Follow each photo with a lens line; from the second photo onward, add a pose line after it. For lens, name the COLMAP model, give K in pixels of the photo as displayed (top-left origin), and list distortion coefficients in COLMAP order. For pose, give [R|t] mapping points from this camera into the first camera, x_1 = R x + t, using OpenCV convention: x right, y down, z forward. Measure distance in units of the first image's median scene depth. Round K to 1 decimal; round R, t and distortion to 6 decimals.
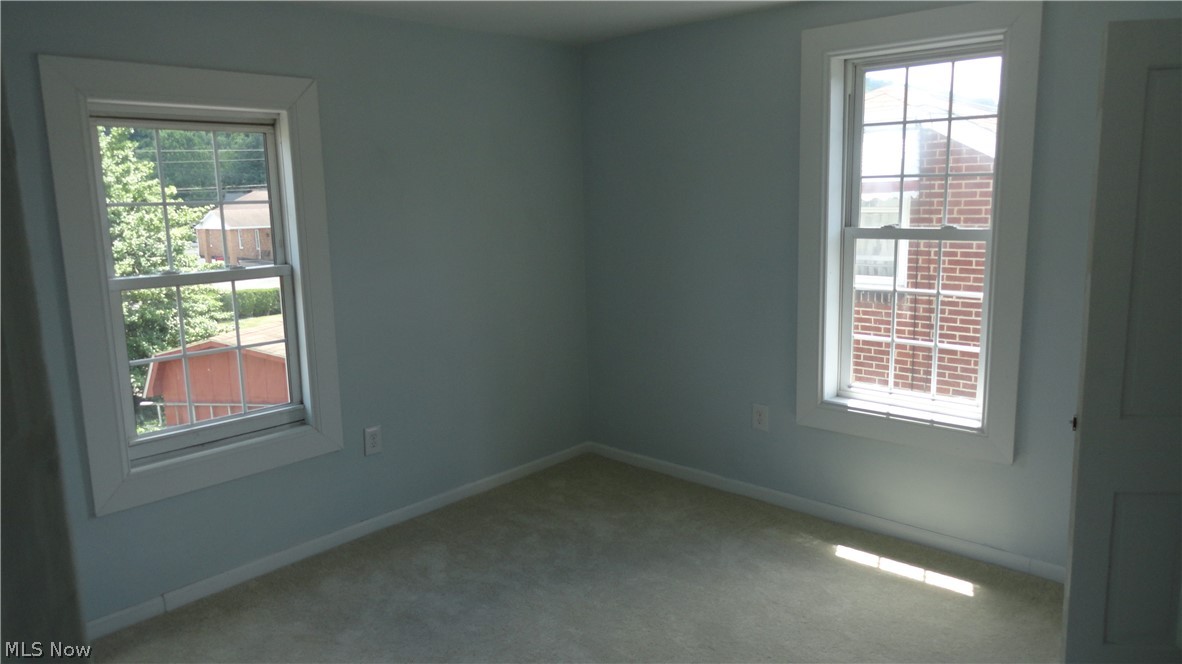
lens RADIAL K [[807.3, 0, 591.4], [0, 807.3, 333.5], [0, 0, 1]] dist [-0.008498, 0.007223]
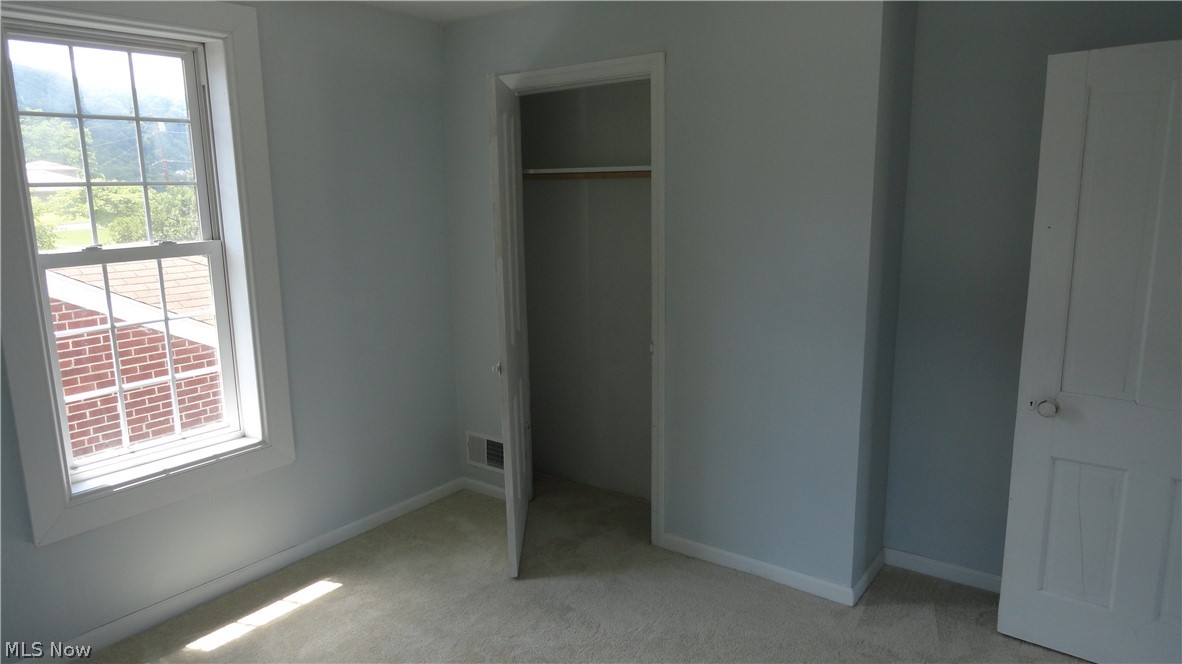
lens RADIAL K [[807.3, 0, 589.2], [0, 807.3, 330.9], [0, 0, 1]] dist [-0.008498, 0.007223]
pose [[-0.107396, -0.168384, 0.979854, -0.479959], [0.188626, 0.964203, 0.186369, -0.114713], [-0.976159, 0.204841, -0.071790, 0.623489]]
